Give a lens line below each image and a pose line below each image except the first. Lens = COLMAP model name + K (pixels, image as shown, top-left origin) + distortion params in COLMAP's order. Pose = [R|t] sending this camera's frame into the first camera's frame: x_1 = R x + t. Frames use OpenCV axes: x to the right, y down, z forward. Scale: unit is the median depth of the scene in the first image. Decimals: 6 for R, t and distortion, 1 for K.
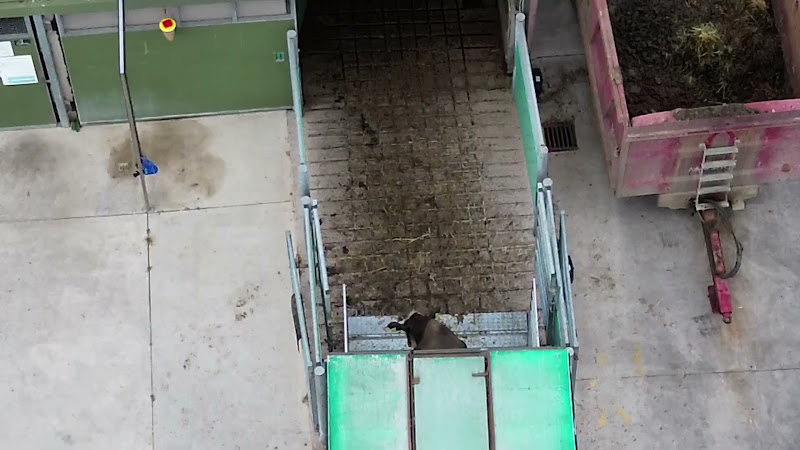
lens RADIAL K [[2311.5, 0, 400.0], [0, 2311.5, 225.0], [0, 0, 1]] dist [0.272076, -0.920685]
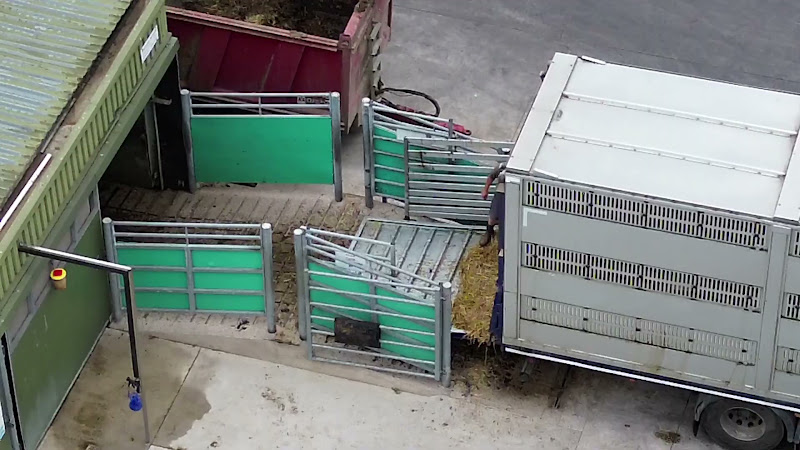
lens RADIAL K [[2311.5, 0, 400.0], [0, 2311.5, 225.0], [0, 0, 1]] dist [0.272076, -0.920685]
pose [[0.375602, -0.616057, 0.692385, -0.738931], [0.800558, 0.592070, 0.092517, -0.071332], [-0.466936, 0.519545, 0.715572, 0.162700]]
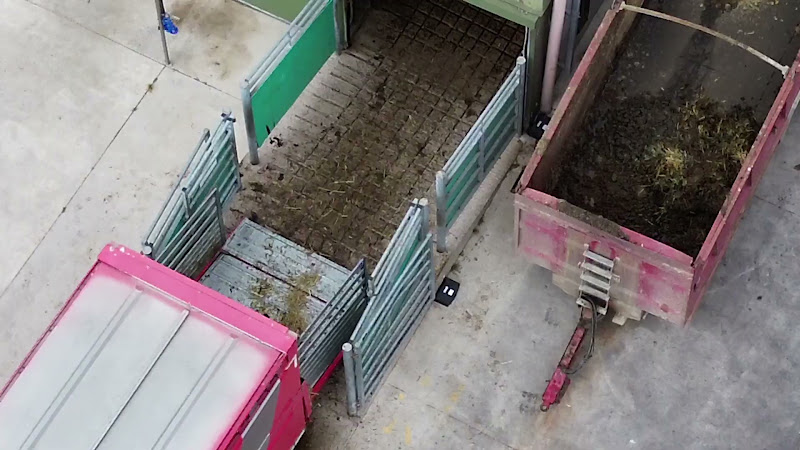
lens RADIAL K [[2311.5, 0, 400.0], [0, 2311.5, 225.0], [0, 0, 1]] dist [0.272076, -0.920685]
pose [[0.837773, 0.477764, -0.264343, 0.316809], [-0.470036, 0.877399, 0.096108, -0.098784], [0.277851, 0.043735, 0.959628, -0.017577]]
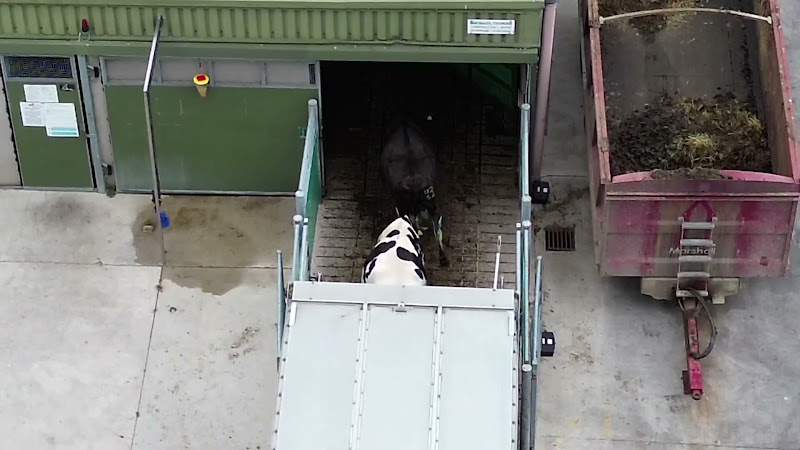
lens RADIAL K [[2311.5, 0, 400.0], [0, 2311.5, 225.0], [0, 0, 1]] dist [0.272076, -0.920685]
pose [[0.991994, 0.088874, -0.089716, 0.094556], [-0.108999, 0.961334, -0.252897, 0.238642], [0.063771, 0.260651, 0.963325, -0.020628]]
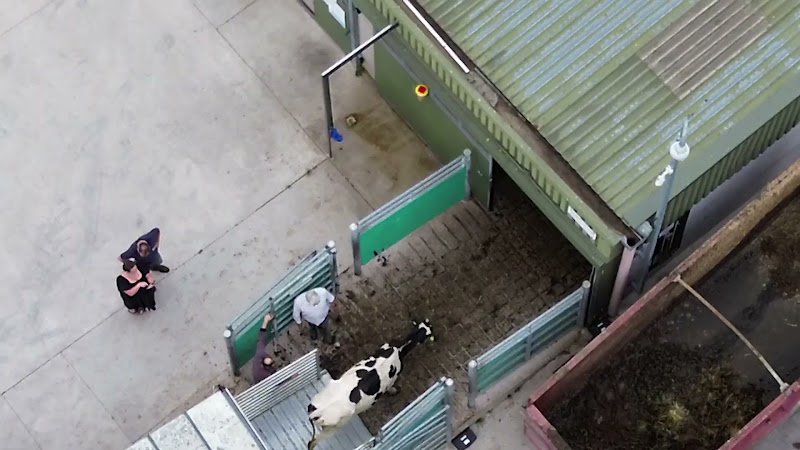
lens RADIAL K [[2311.5, 0, 400.0], [0, 2311.5, 225.0], [0, 0, 1]] dist [0.272076, -0.920685]
pose [[0.564103, 0.765730, -0.308942, 0.348257], [-0.709398, 0.640913, 0.293232, -0.396436], [0.422542, 0.053750, 0.904748, -0.149126]]
